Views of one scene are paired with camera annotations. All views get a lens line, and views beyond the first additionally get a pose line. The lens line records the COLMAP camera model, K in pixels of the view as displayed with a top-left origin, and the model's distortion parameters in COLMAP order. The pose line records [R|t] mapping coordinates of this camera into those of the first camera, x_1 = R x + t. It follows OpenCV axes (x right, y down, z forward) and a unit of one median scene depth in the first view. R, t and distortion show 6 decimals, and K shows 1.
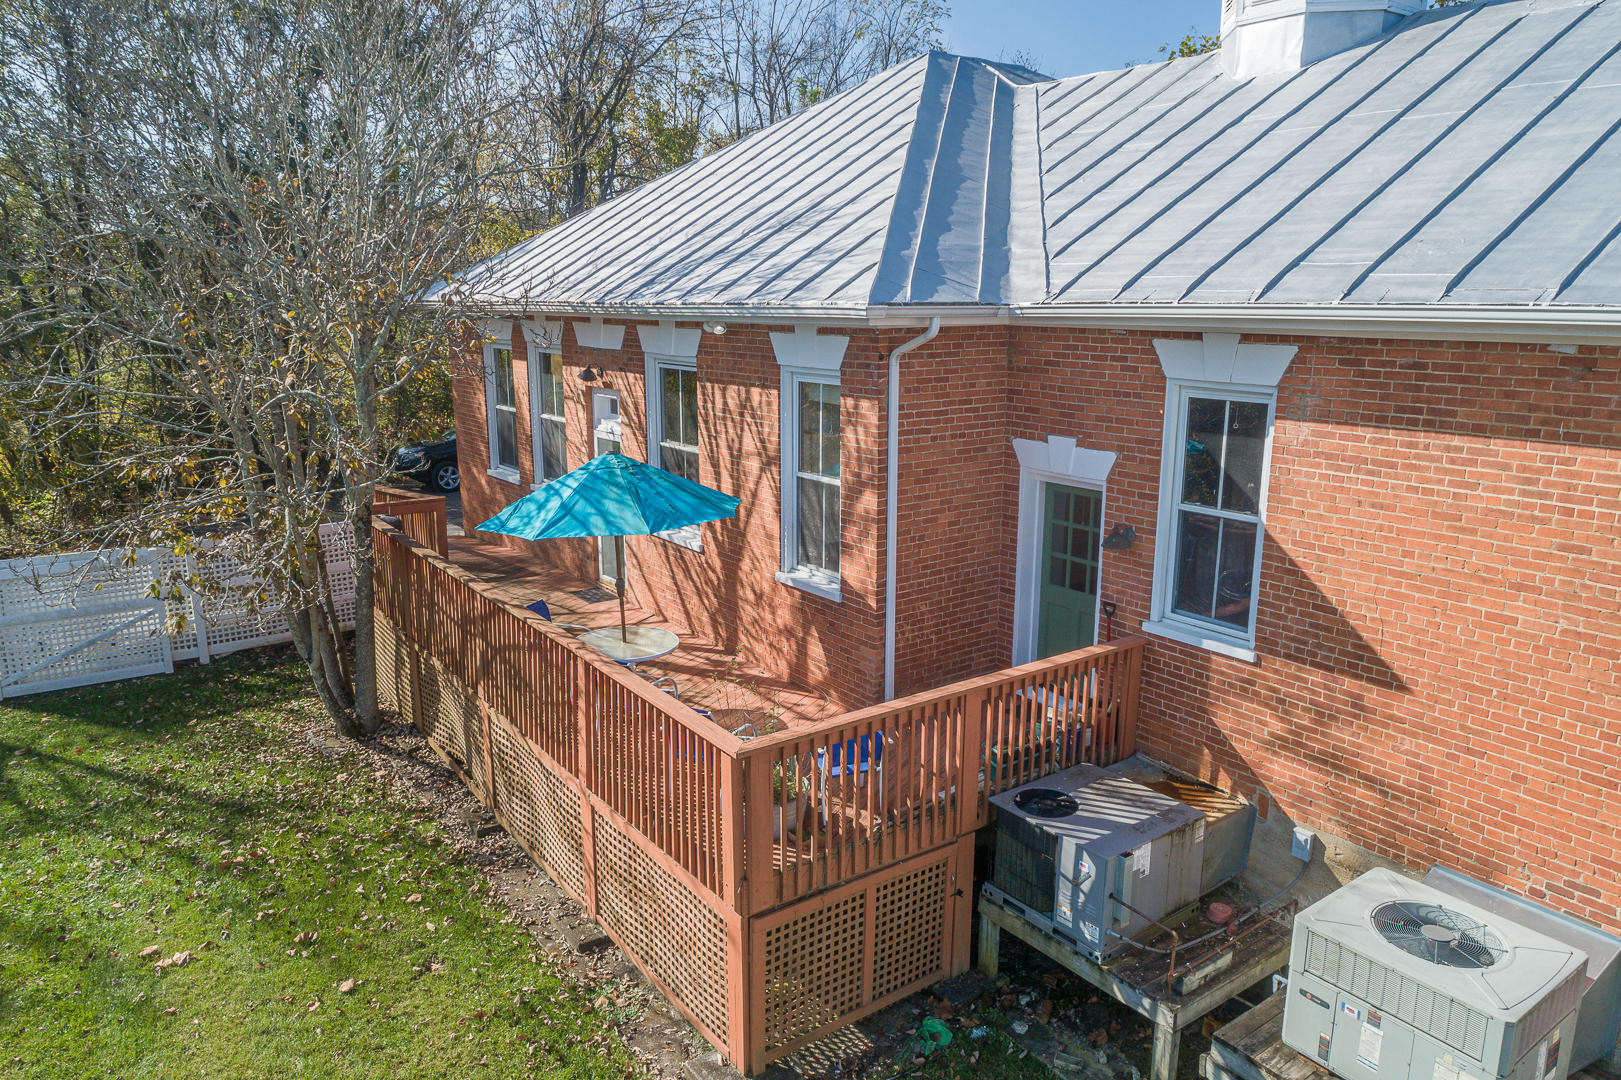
lens RADIAL K [[1089.1, 0, 808.6], [0, 1089.1, 546.8], [0, 0, 1]] dist [-0.008415, -0.001125]
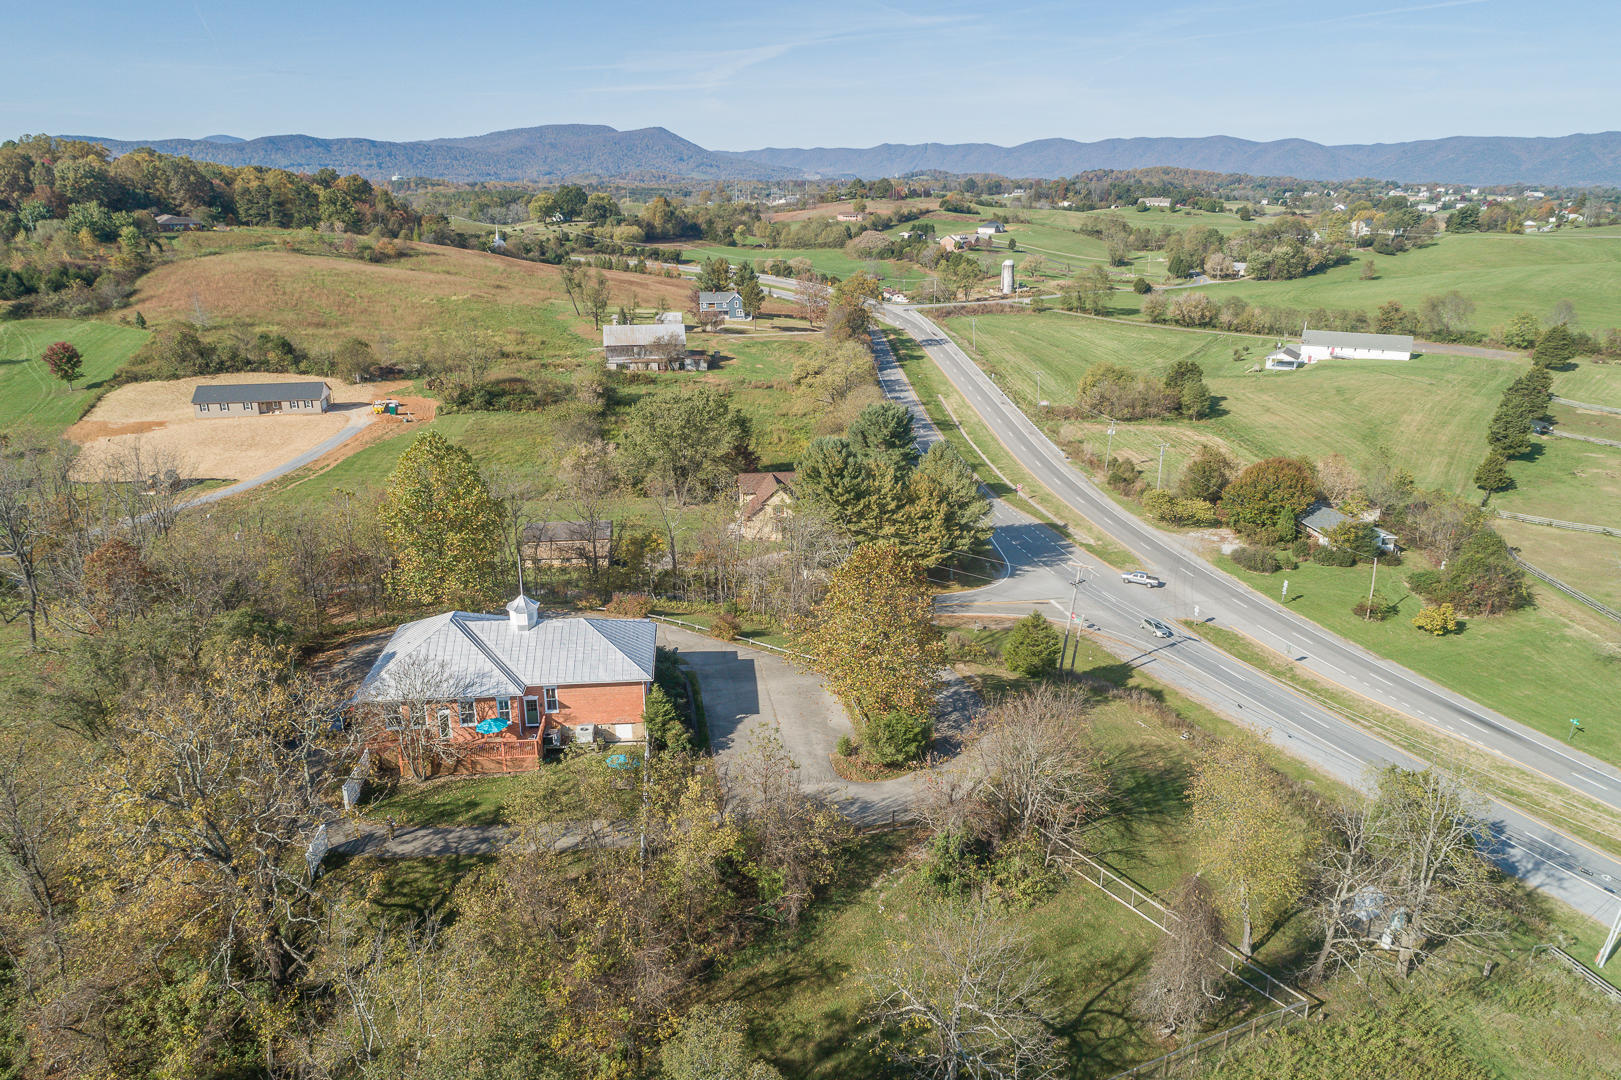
lens RADIAL K [[1083.0, 0, 808.6], [0, 1083.0, 538.8], [0, 0, 1]] dist [-0.009574, 0.011094]
pose [[0.500413, -0.273425, 0.821477, -5.535276], [0.191667, 0.960266, 0.202864, -2.694961], [-0.844305, 0.055934, 0.532936, -5.656973]]
